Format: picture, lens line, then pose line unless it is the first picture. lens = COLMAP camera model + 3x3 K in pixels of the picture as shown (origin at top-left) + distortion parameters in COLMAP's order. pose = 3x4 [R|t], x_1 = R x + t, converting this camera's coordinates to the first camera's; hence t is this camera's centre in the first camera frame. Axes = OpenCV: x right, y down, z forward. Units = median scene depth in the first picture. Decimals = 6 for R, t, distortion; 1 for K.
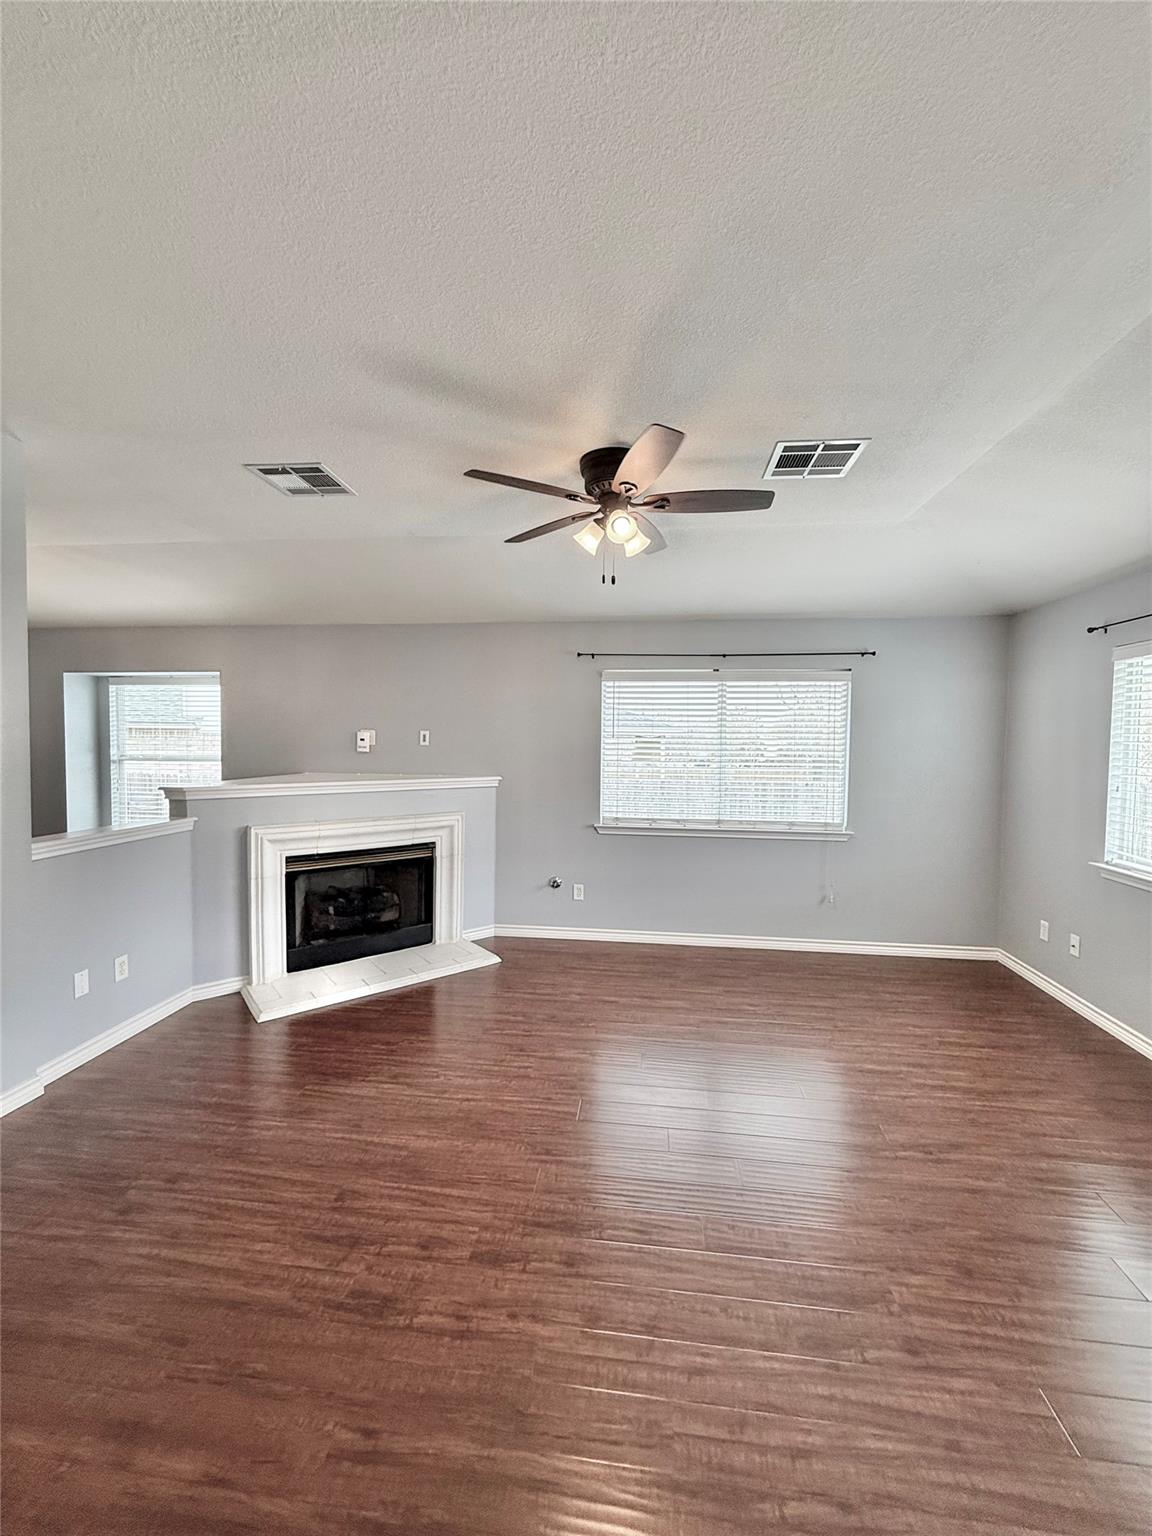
lens RADIAL K [[613.4, 0, 581.3], [0, 613.4, 753.7], [0, 0, 1]] dist [0.000242, -0.000759]
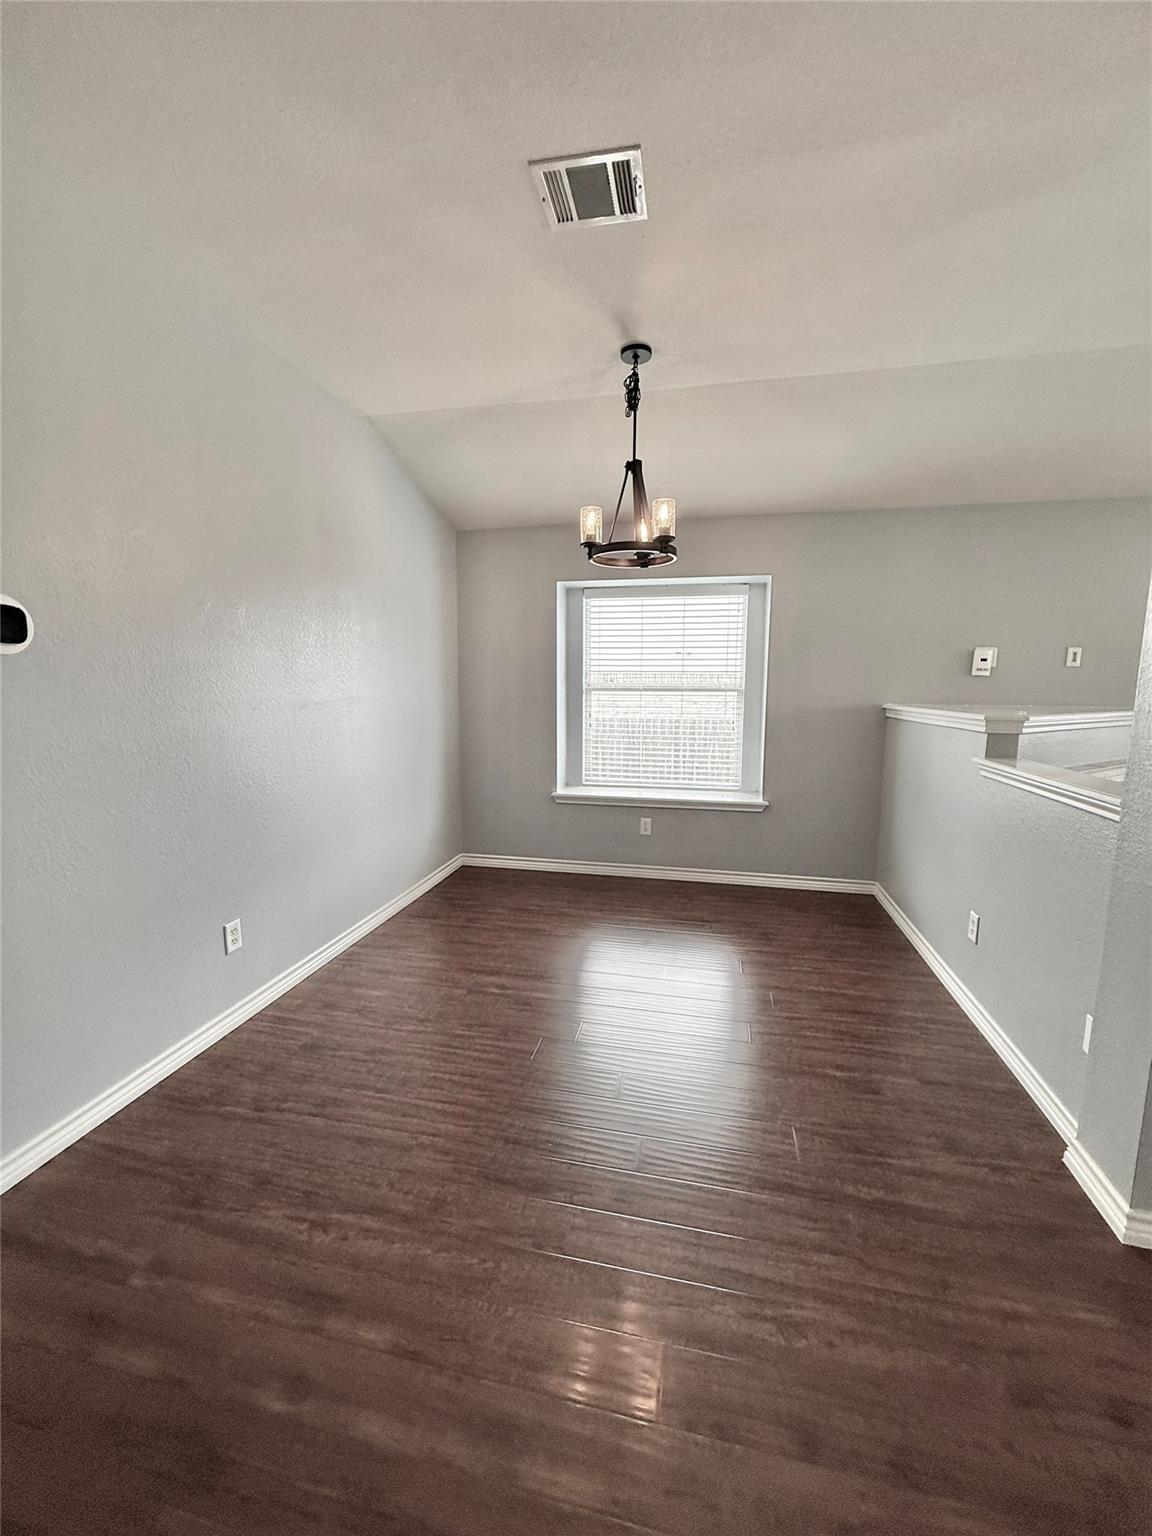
lens RADIAL K [[613.4, 0, 574.5], [0, 613.4, 742.7], [0, 0, 1]] dist [0.000242, -0.000759]
pose [[0.994666, 0.009930, -0.102673, -0.916520], [-0.003865, 0.998245, 0.059101, 0.043318], [0.103079, -0.058388, 0.992958, 0.220054]]
